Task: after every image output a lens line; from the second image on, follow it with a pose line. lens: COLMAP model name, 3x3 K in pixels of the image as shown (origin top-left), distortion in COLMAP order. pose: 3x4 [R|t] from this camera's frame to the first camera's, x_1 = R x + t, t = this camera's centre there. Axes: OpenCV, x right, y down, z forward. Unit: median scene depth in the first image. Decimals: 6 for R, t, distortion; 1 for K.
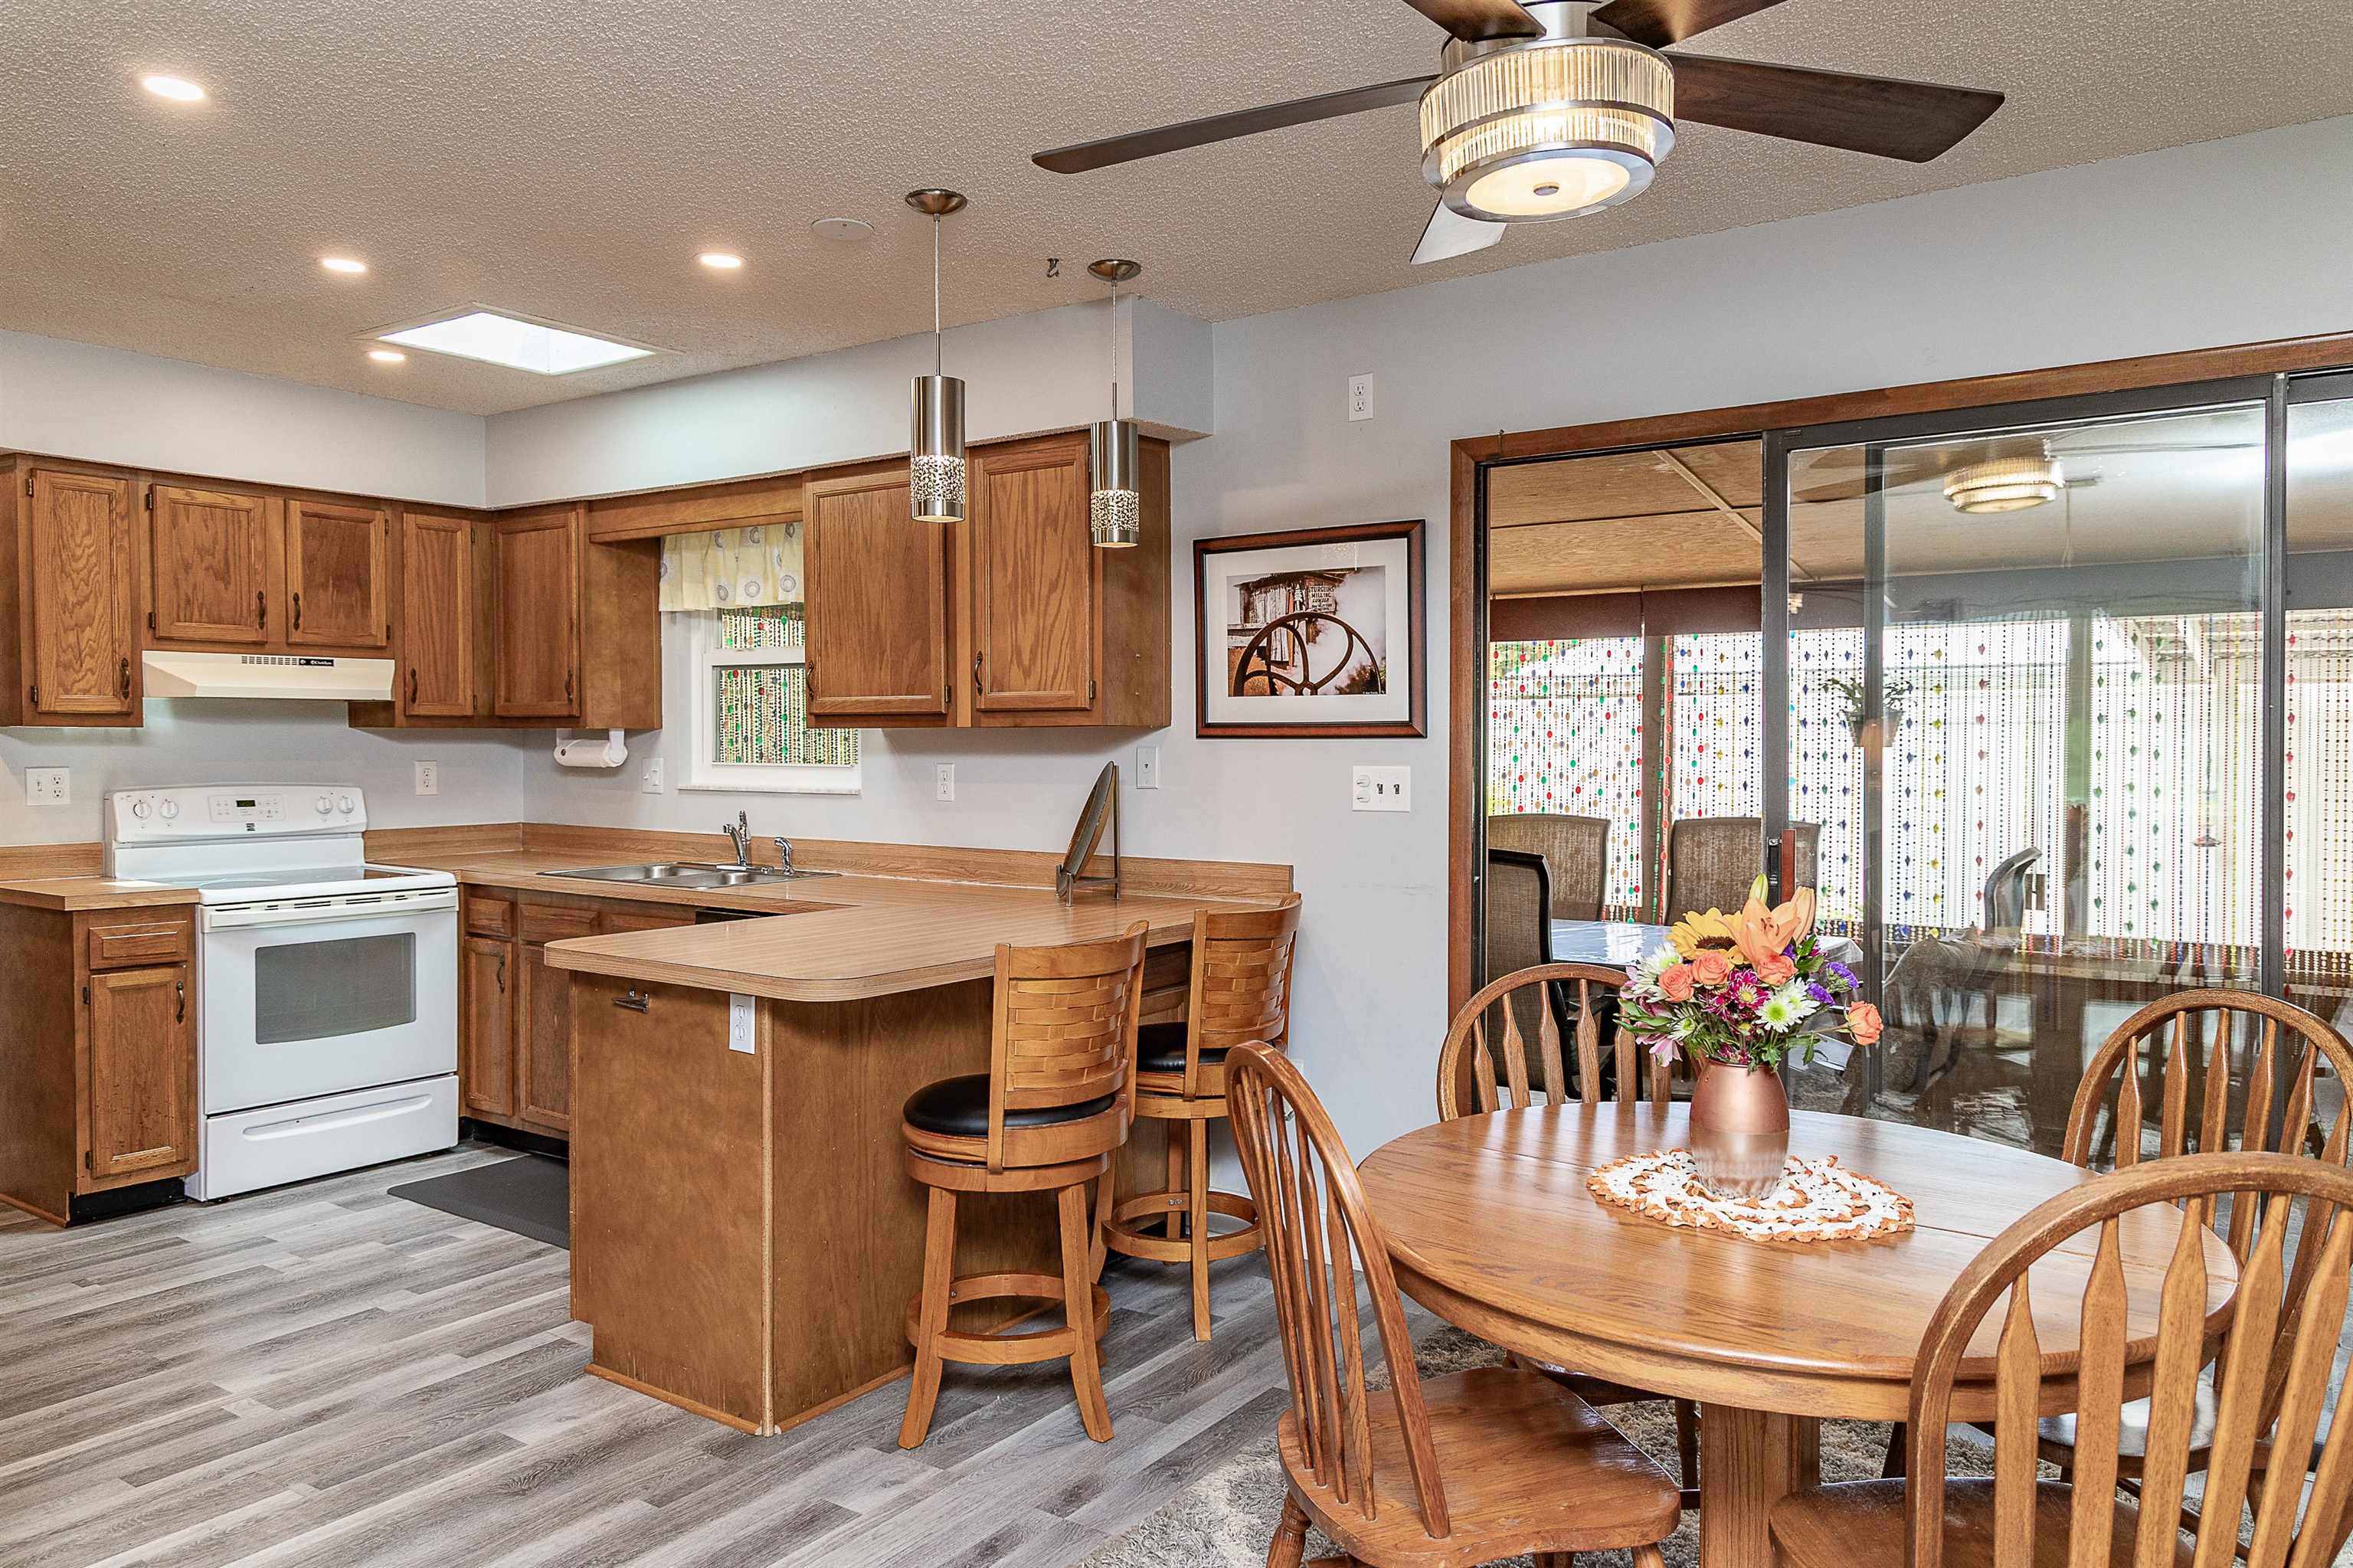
lens RADIAL K [[1606.6, 0, 1176.5], [0, 1606.6, 784.0], [0, 0, 1]] dist [0.001736, -0.000837]
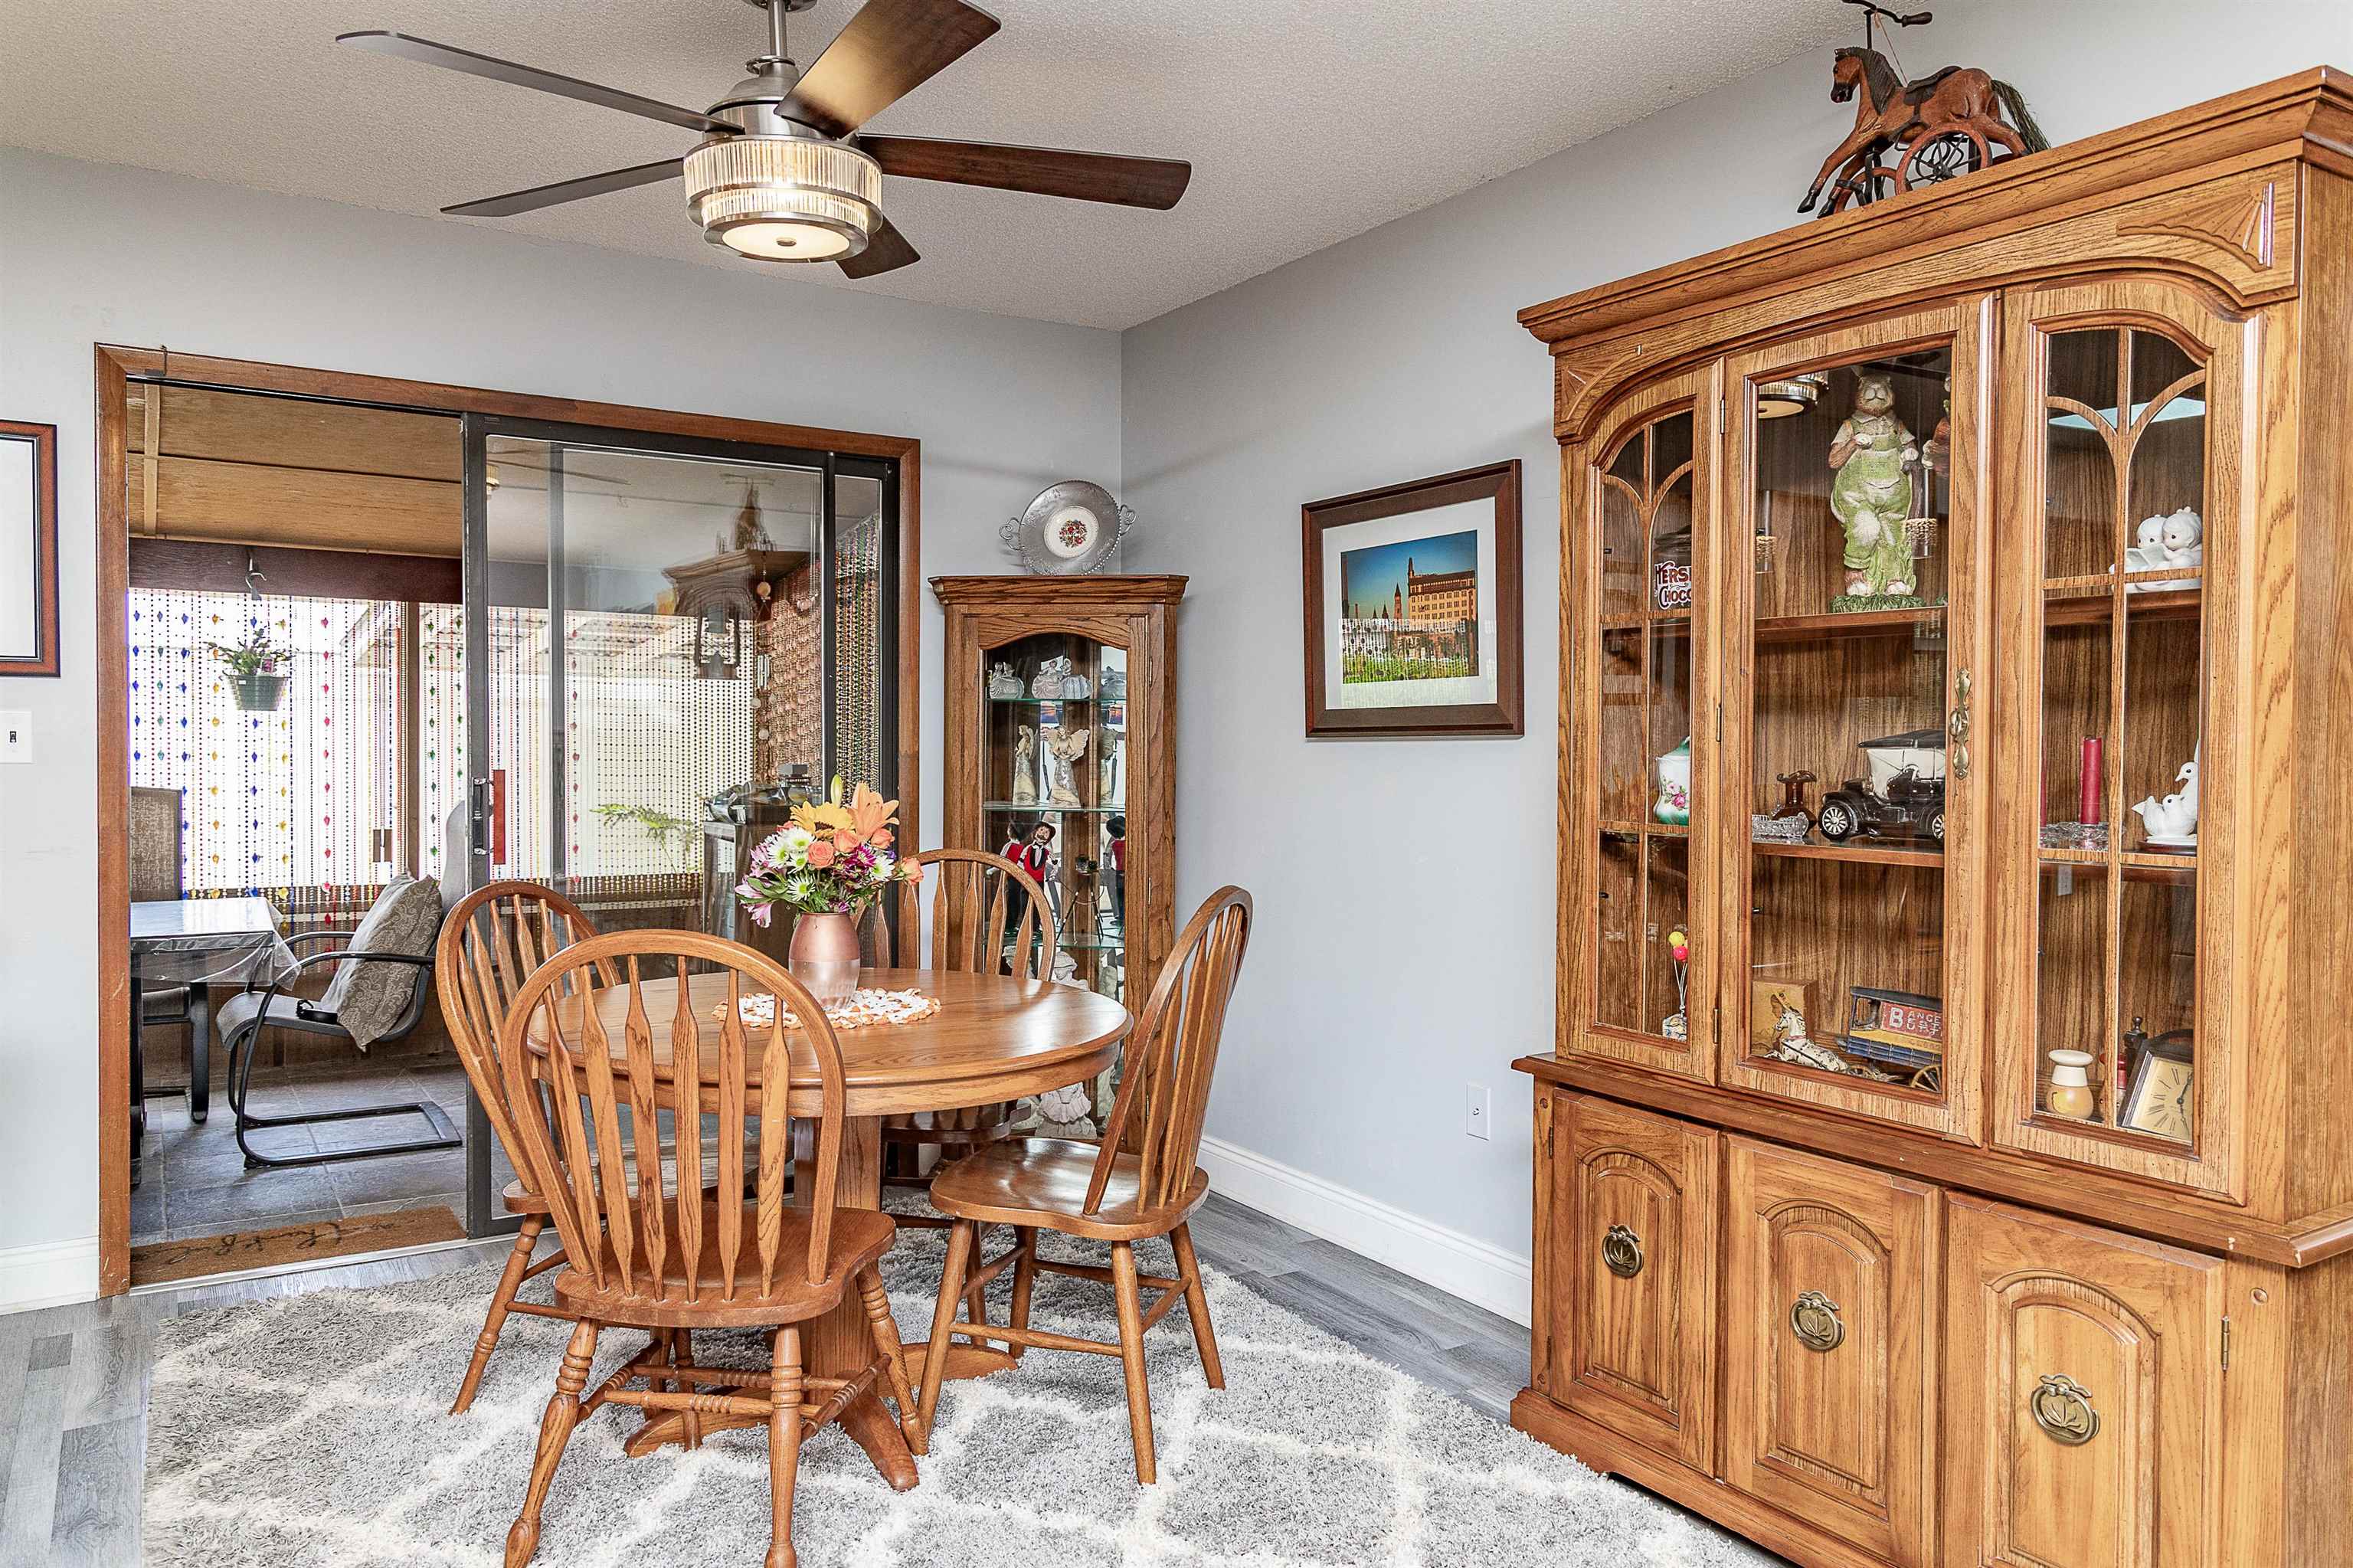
lens RADIAL K [[1600.7, 0, 1176.5], [0, 1600.7, 784.0], [0, 0, 1]] dist [0.007689, 0.001917]
pose [[0.385003, -0.017720, 0.922745, -0.390262], [0.014618, 0.999807, 0.013100, 0.025825], [-0.922800, 0.008445, 0.385188, 0.097839]]
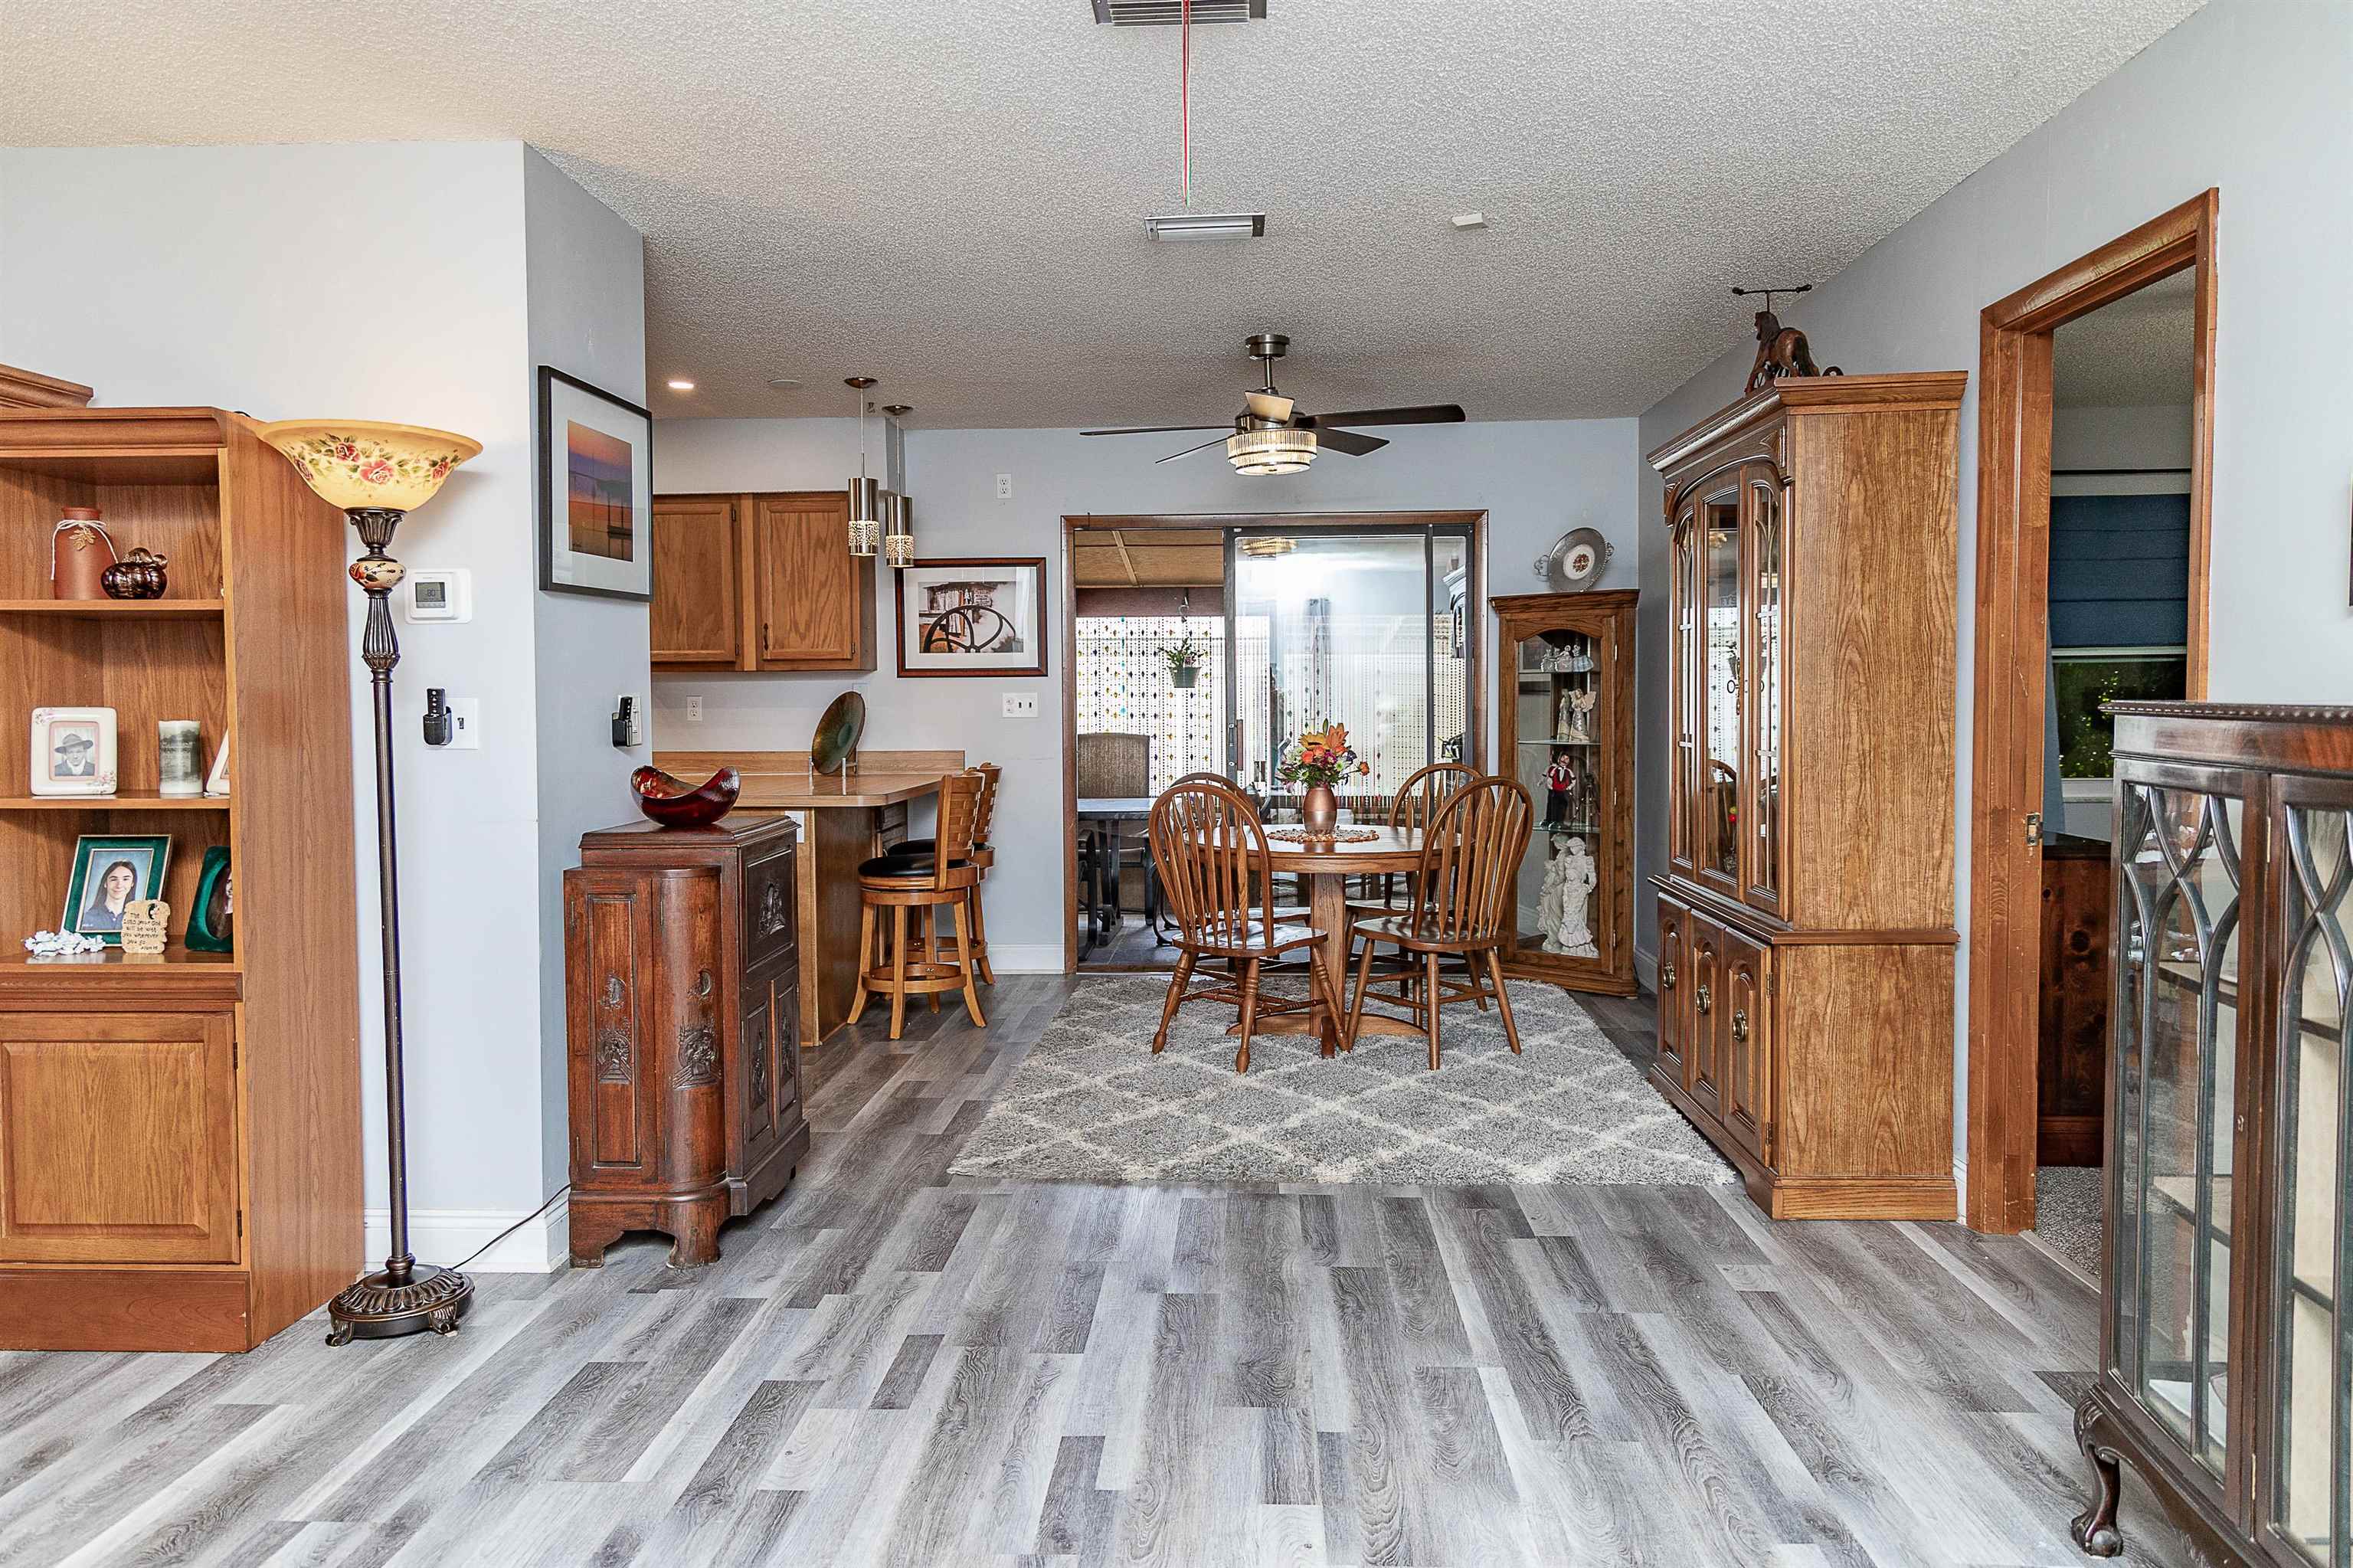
lens RADIAL K [[1600.7, 0, 1176.5], [0, 1600.7, 784.0], [0, 0, 1]] dist [0.007689, 0.001917]
pose [[0.849803, -0.031868, 0.526137, -0.638730], [0.019893, 0.999399, 0.028403, 0.041656], [-0.526726, -0.013671, 0.849925, -0.588854]]
